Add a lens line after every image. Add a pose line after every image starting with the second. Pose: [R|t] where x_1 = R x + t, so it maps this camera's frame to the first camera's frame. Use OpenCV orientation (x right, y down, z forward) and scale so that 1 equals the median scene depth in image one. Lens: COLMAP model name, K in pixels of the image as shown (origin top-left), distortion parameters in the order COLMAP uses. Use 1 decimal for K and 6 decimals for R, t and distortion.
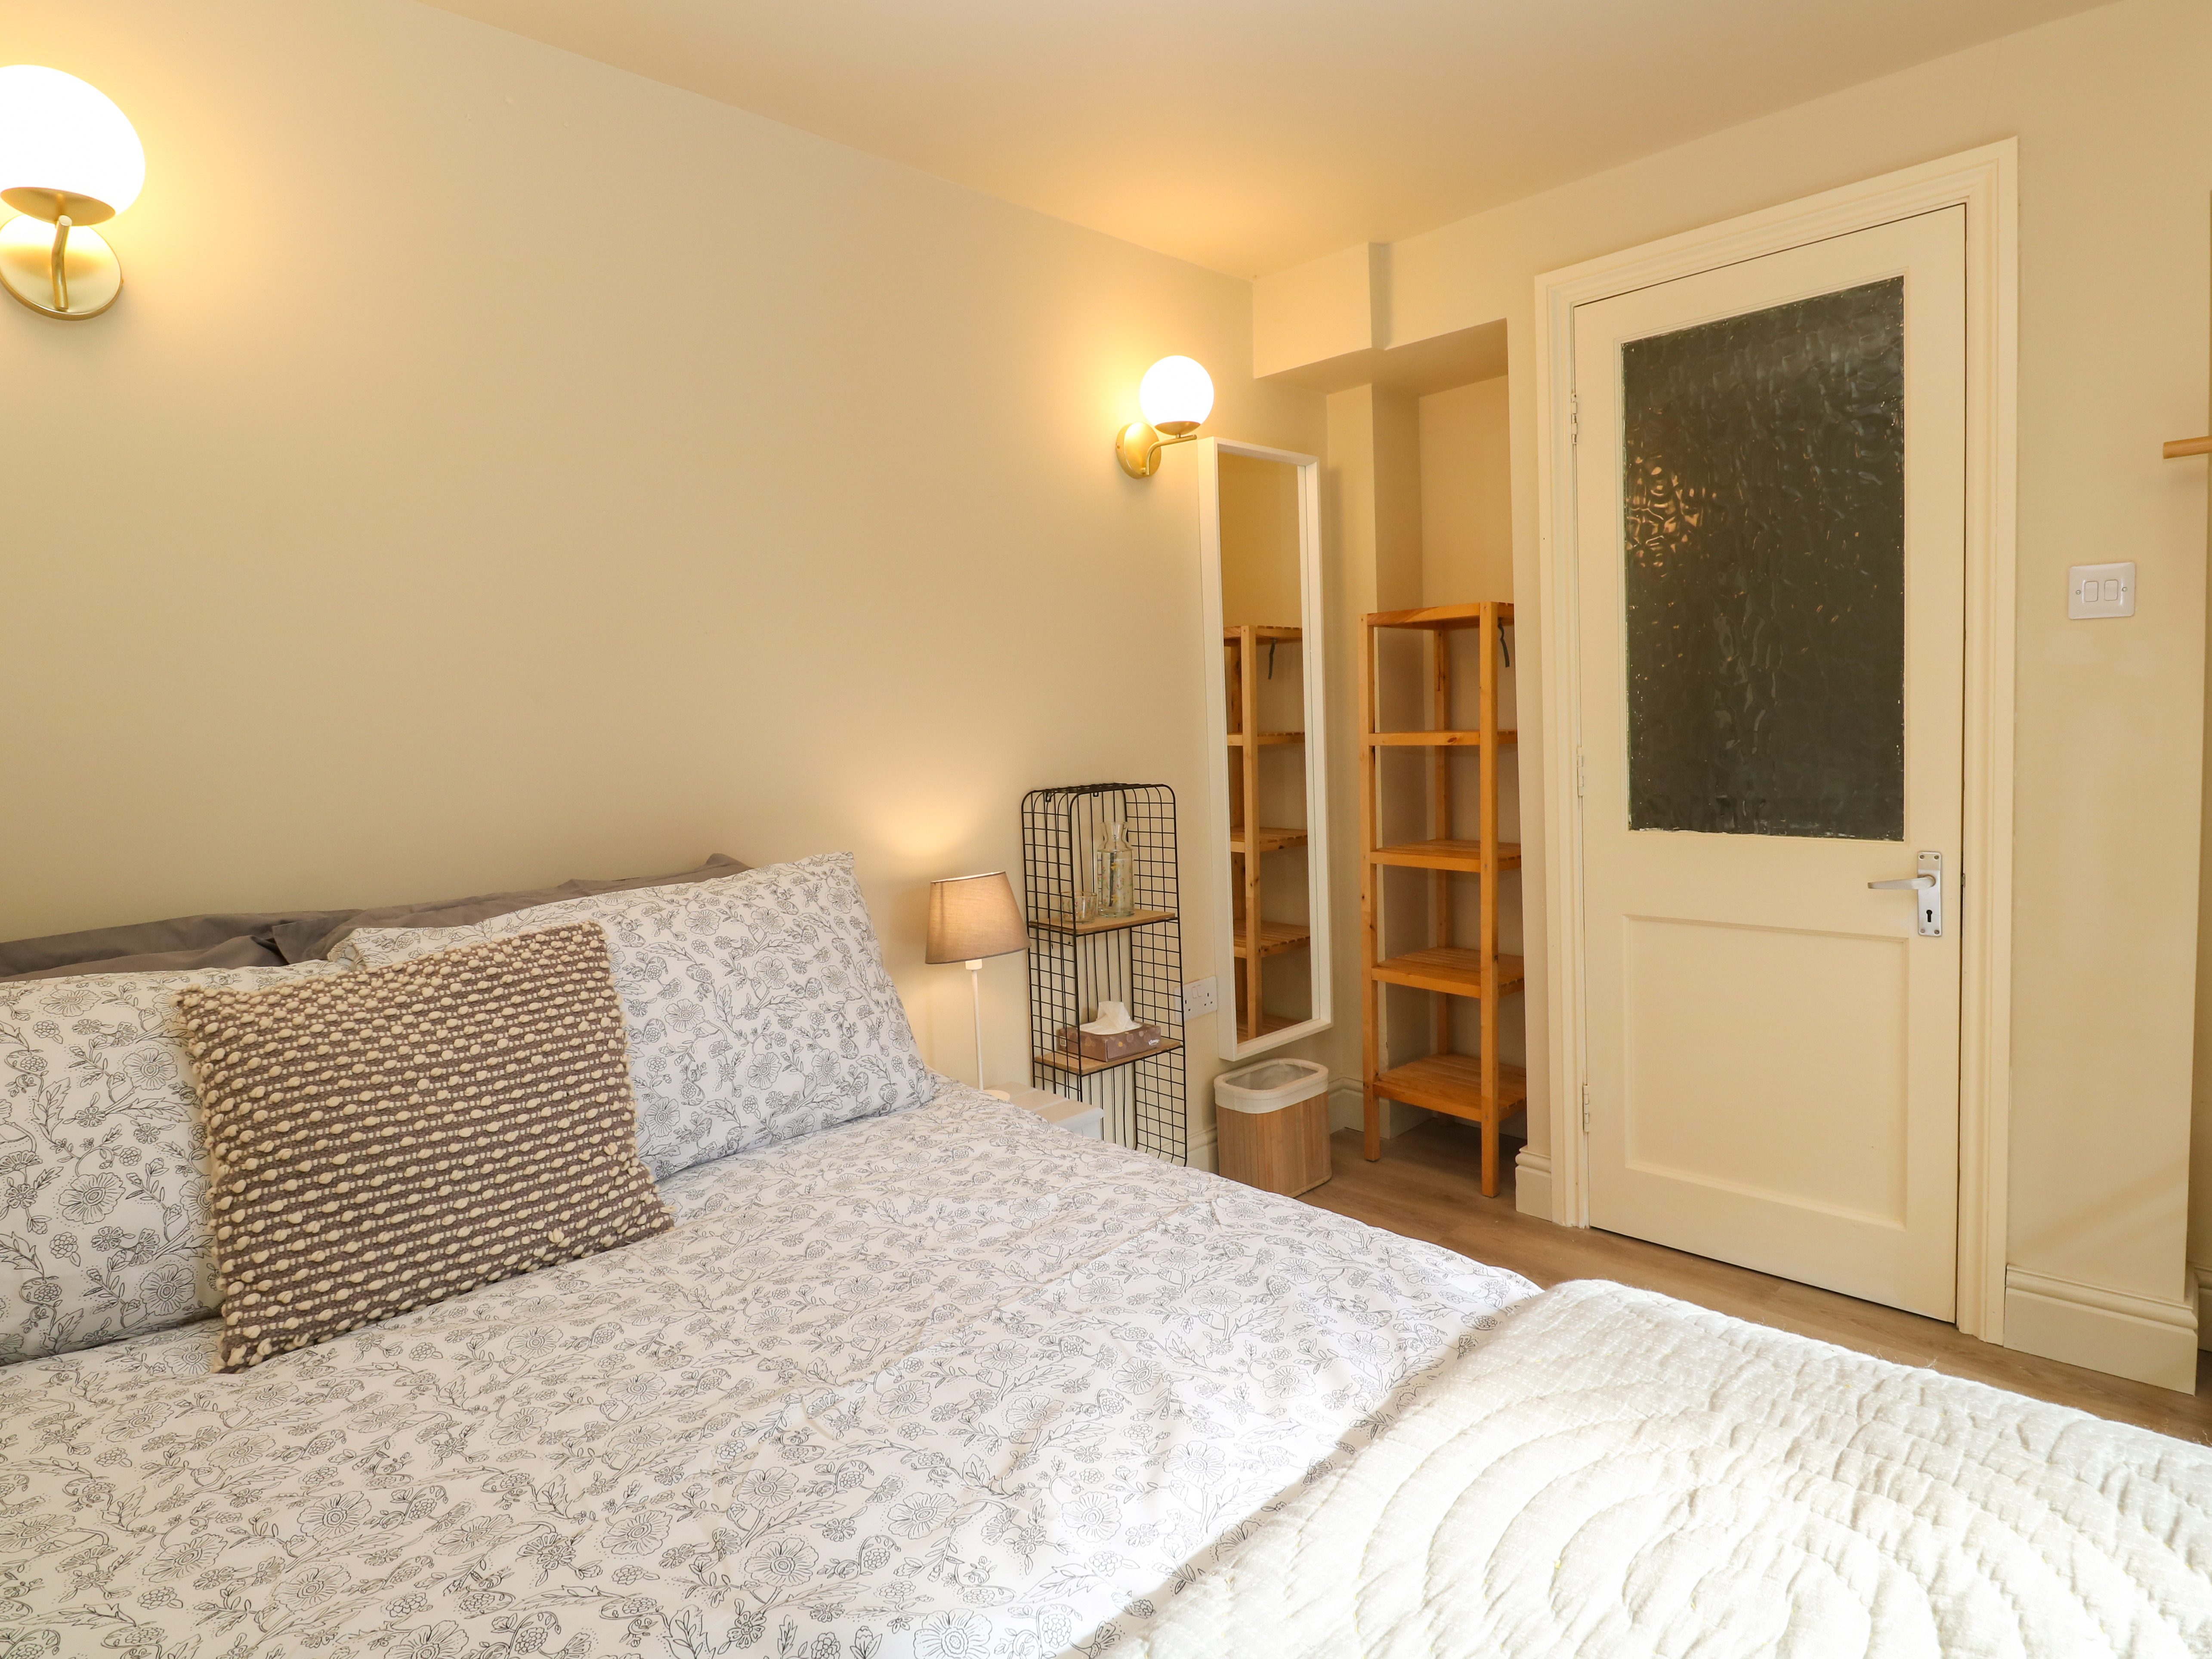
lens RADIAL K [[1146.3, 0, 1140.2], [0, 1146.3, 800.7], [0, 0, 1]] dist [0.000209, -0.013788]
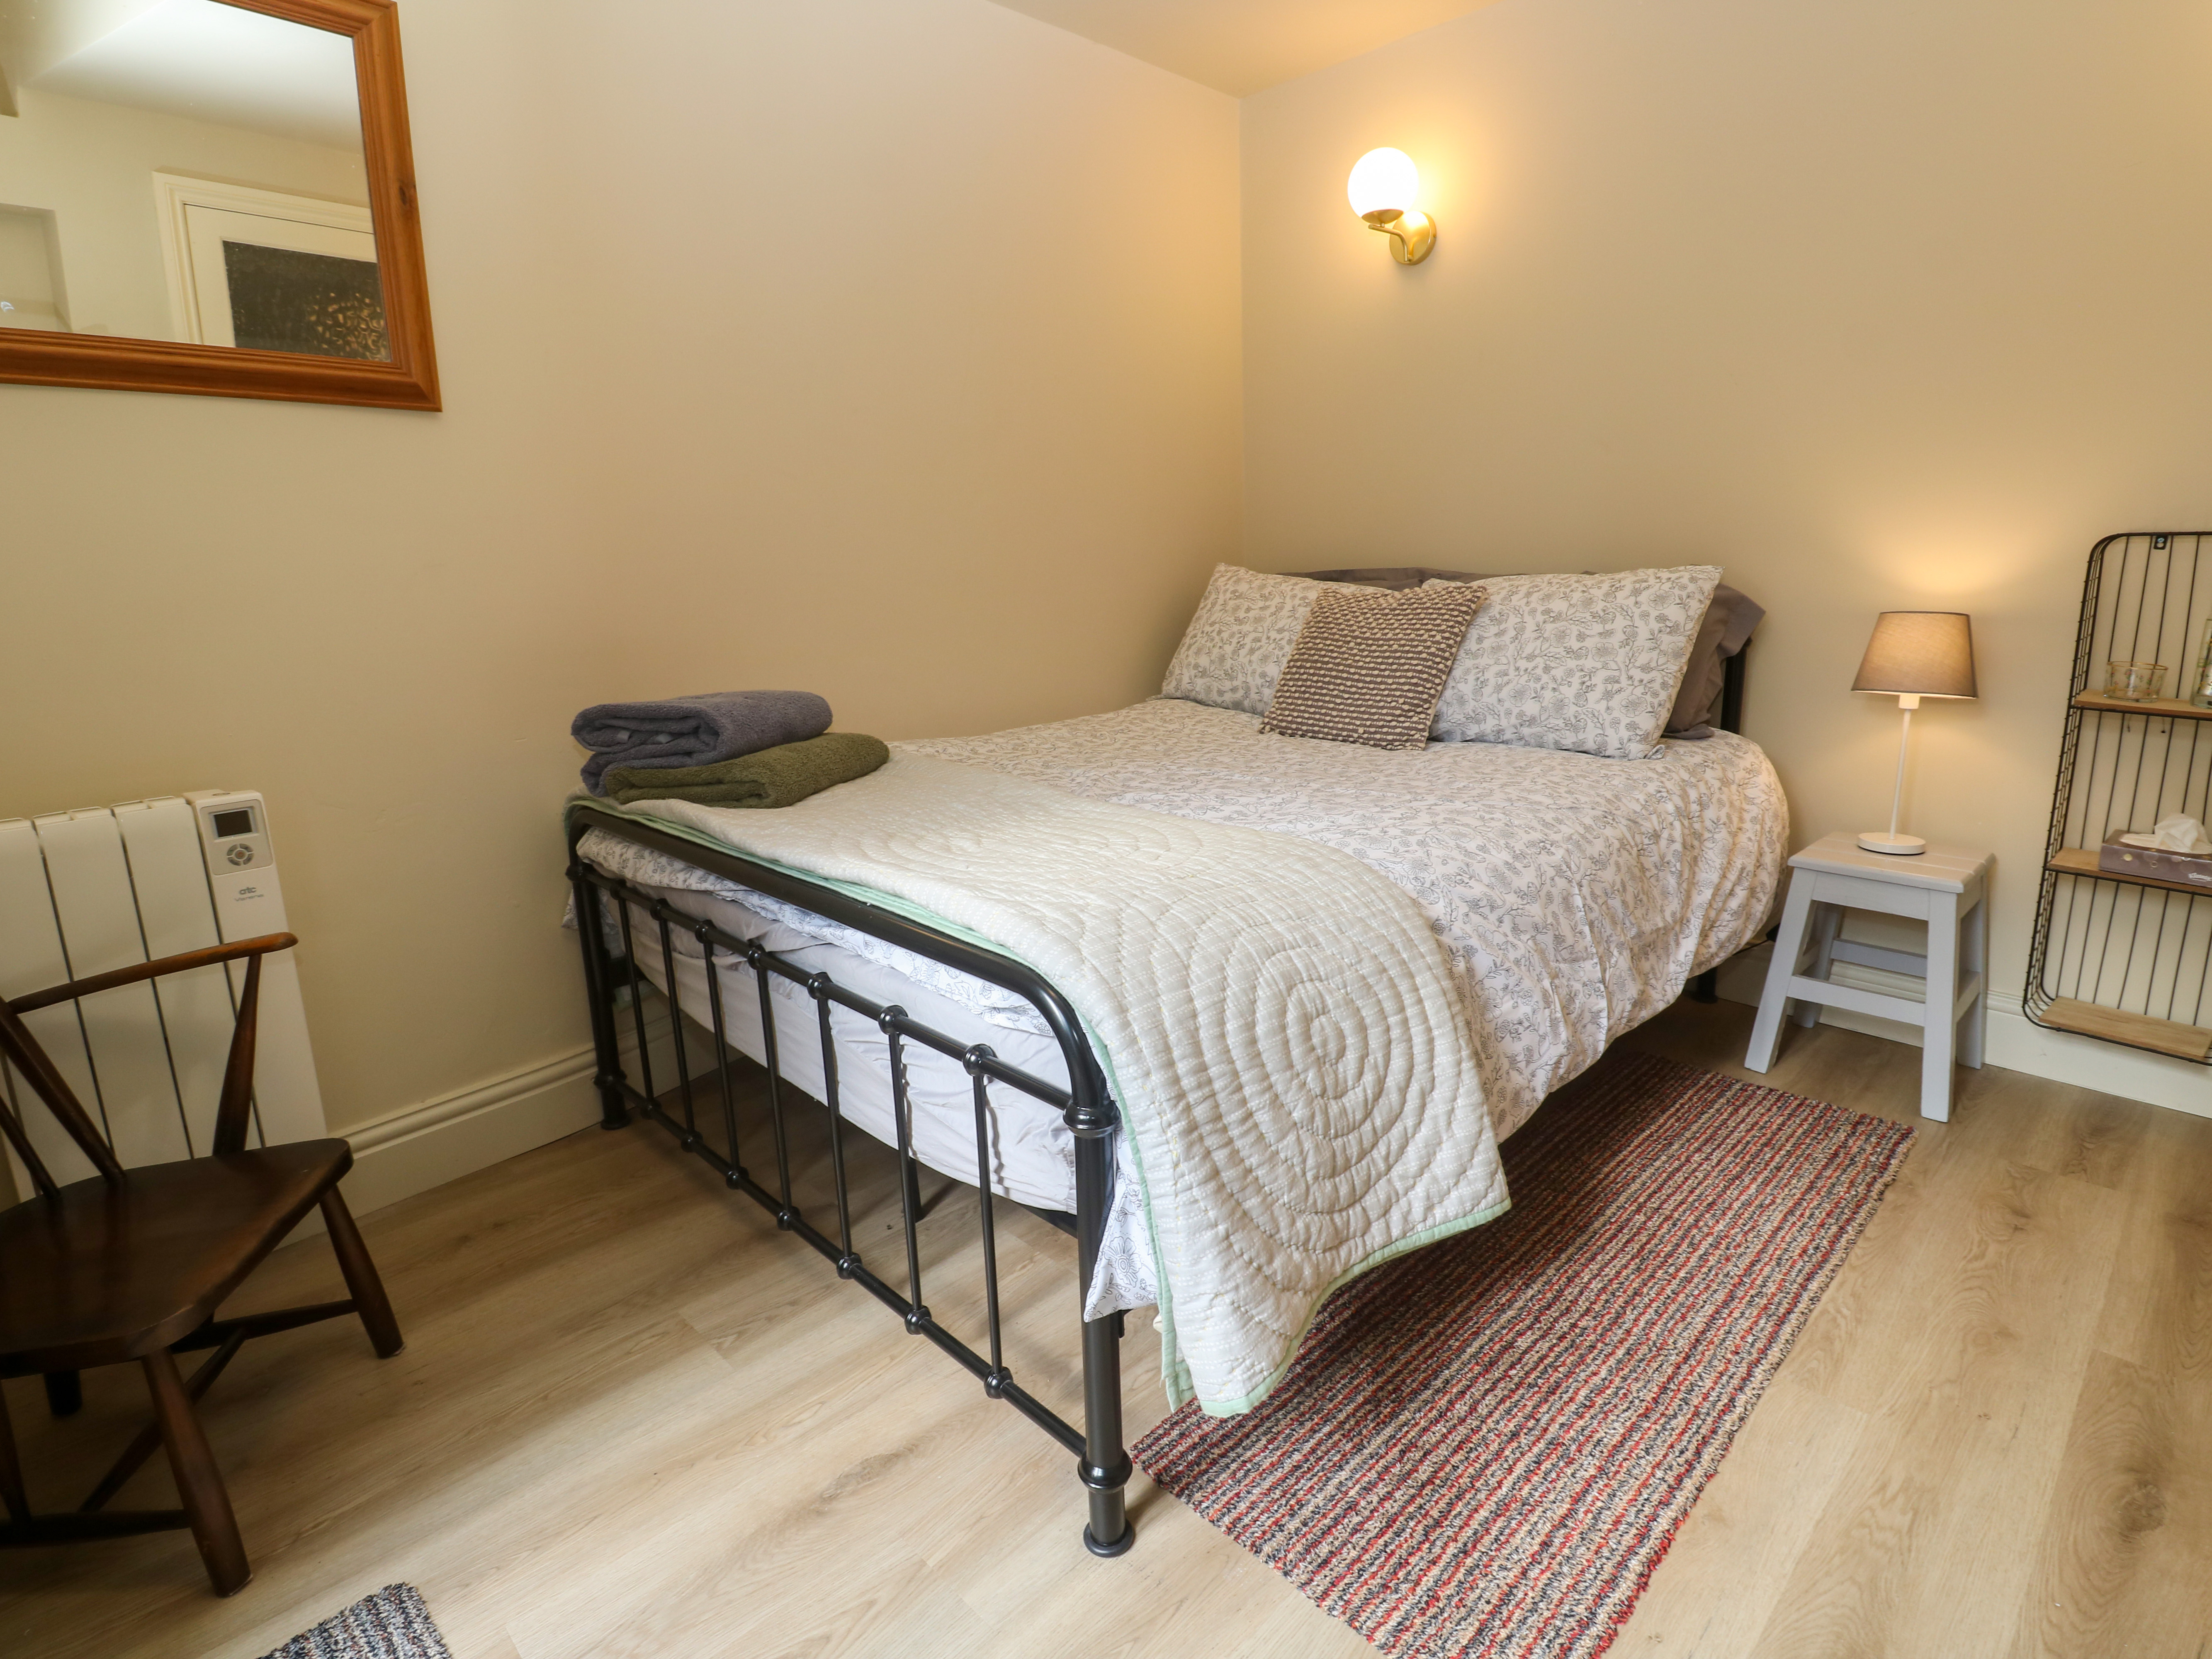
lens RADIAL K [[1146.4, 0, 1140.2], [0, 1146.4, 800.7], [0, 0, 1]] dist [0.000209, -0.013788]
pose [[0.008836, 0.249526, -0.968328, 1.261287], [-0.053017, 0.967120, 0.248731, 0.020001], [0.998554, 0.049141, 0.021774, 0.501242]]
